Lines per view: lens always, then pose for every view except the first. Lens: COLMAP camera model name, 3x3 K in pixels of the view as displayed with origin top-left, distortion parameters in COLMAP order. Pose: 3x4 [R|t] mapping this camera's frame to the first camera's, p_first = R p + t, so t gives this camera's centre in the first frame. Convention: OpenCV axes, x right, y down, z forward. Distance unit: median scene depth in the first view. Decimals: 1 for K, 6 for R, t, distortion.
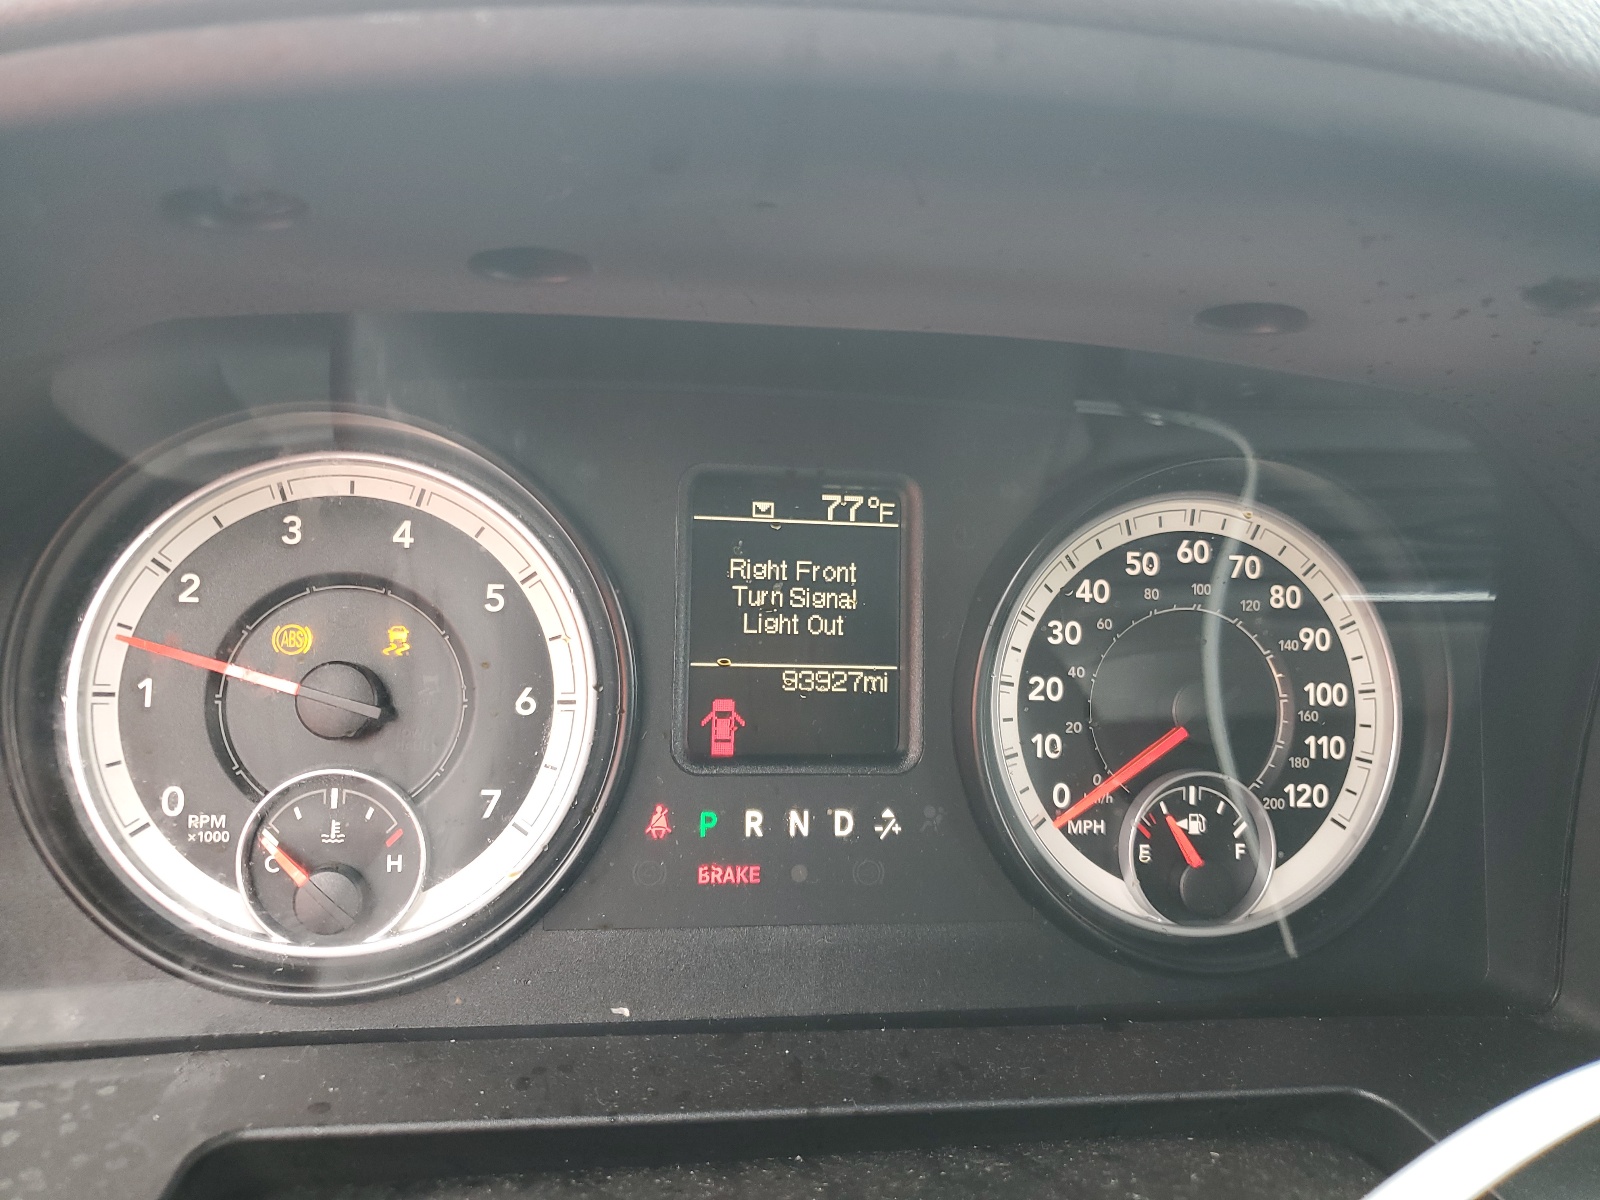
lens RADIAL K [[1304.3, 0, 799.8], [0, 1304.3, 599.5], [0, 0, 1]] dist [-0.007448, -0.001523]
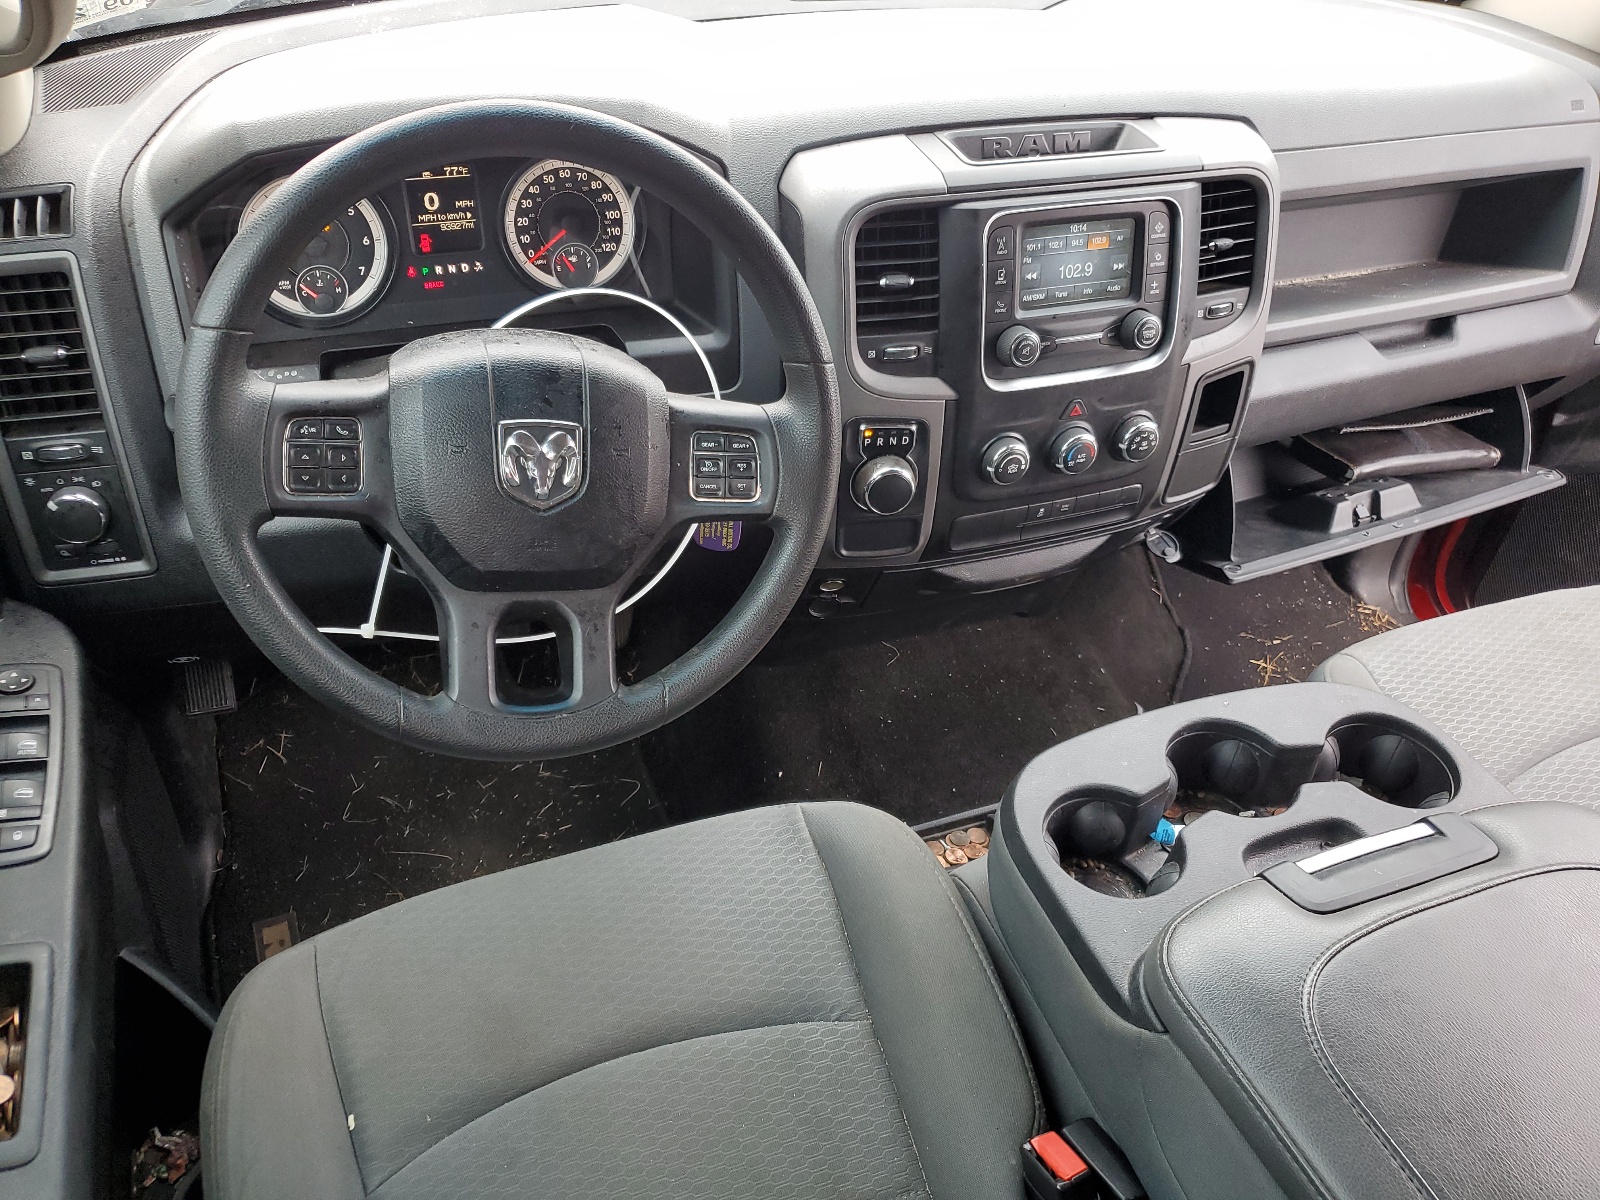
lens RADIAL K [[1304.3, 0, 800.6], [0, 1304.3, 599.3], [0, 0, 1]] dist [-0.007448, -0.001523]
pose [[0.977361, -0.129209, 0.167542, 0.200693], [0.046051, 0.902794, 0.427600, -0.452915], [-0.206505, -0.410205, 0.888306, -2.513417]]
